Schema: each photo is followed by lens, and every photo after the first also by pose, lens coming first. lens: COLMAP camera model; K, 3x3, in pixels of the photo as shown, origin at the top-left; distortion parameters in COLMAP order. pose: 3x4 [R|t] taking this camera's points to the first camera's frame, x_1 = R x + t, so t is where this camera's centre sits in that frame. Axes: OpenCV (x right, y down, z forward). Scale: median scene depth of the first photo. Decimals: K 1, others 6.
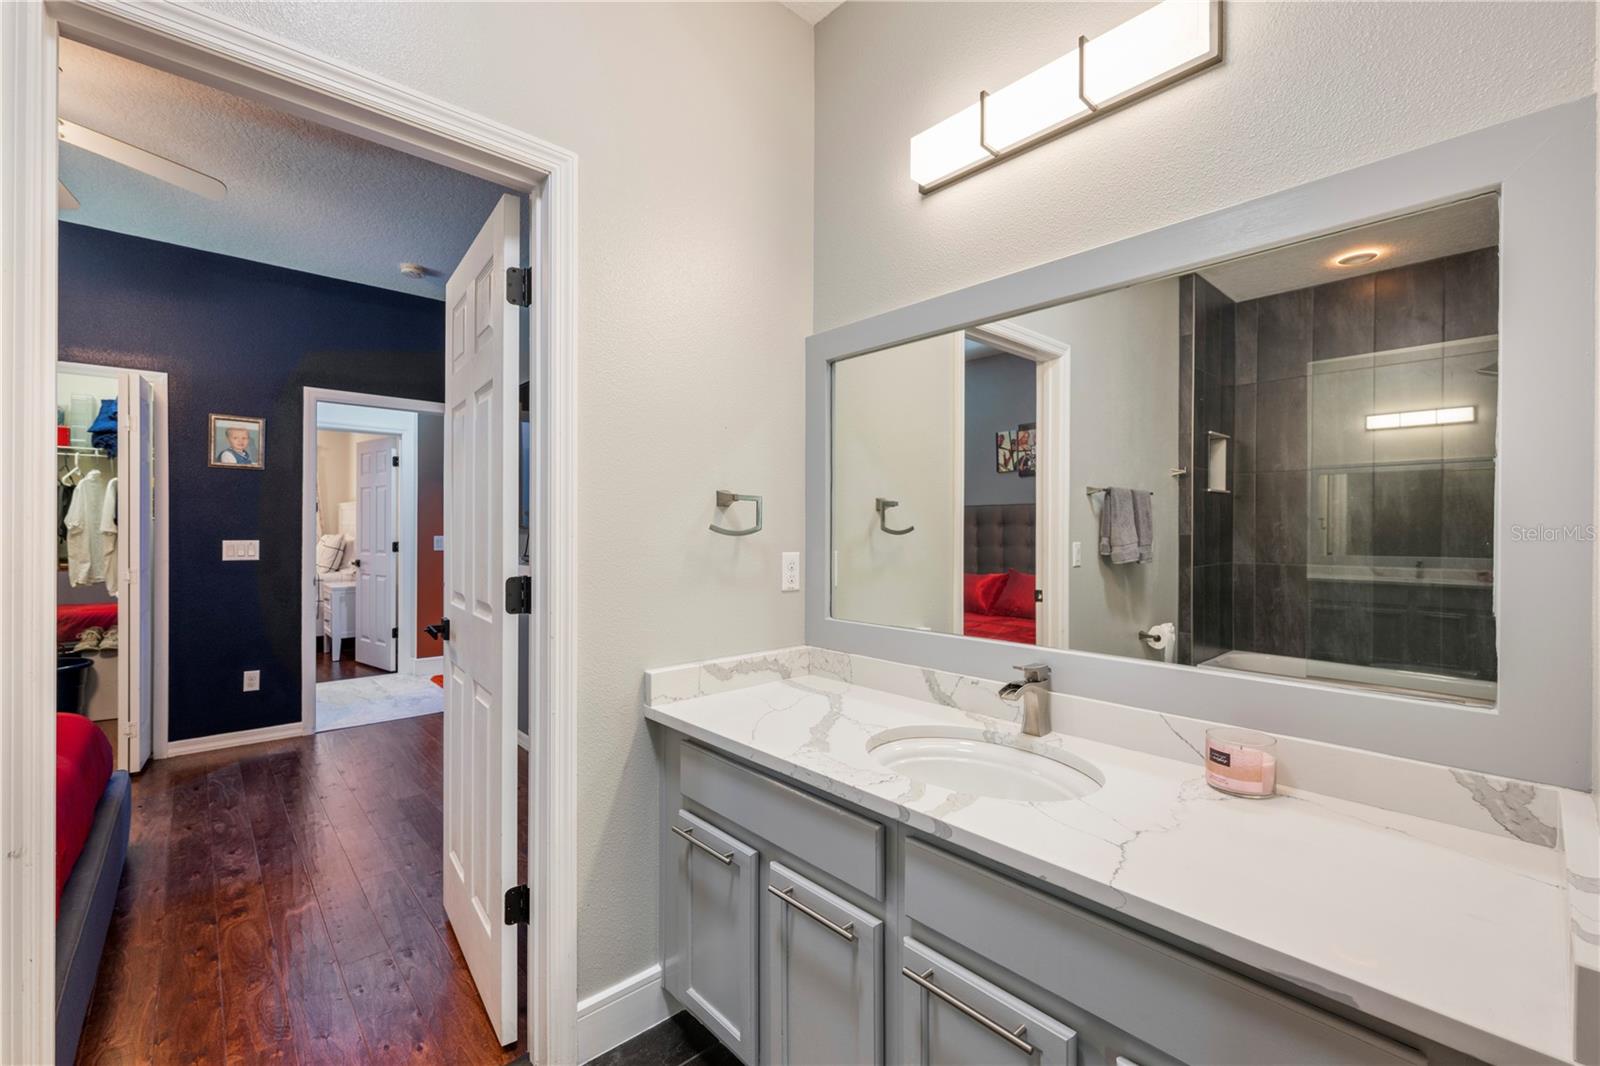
lens RADIAL K [[674.1, 0, 798.0], [0, 674.1, 524.7], [0, 0, 1]] dist [0.000191, -0.000011]
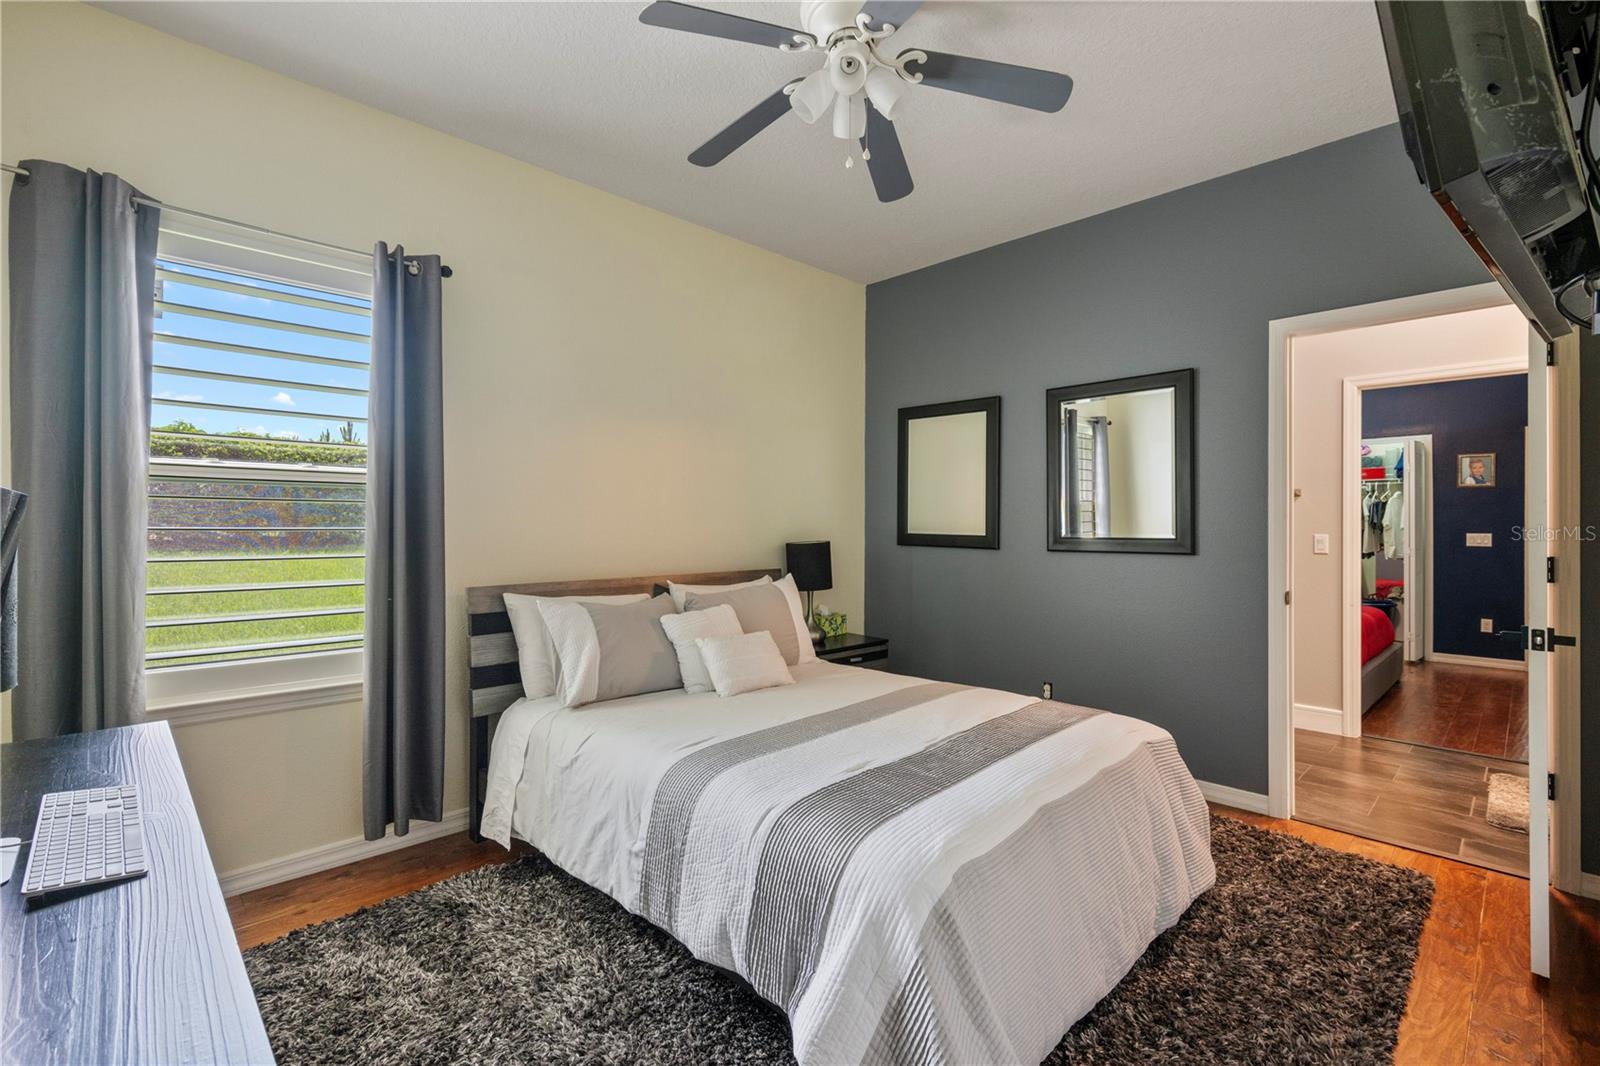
lens RADIAL K [[702.8, 0, 797.2], [0, 702.8, 524.0], [0, 0, 1]] dist [0.002550, 0.000235]
pose [[0.030857, -0.002436, -0.999521, 0.745946], [0.000852, 0.999997, -0.002411, 0.003981], [0.999523, -0.000777, 0.030859, -0.616894]]
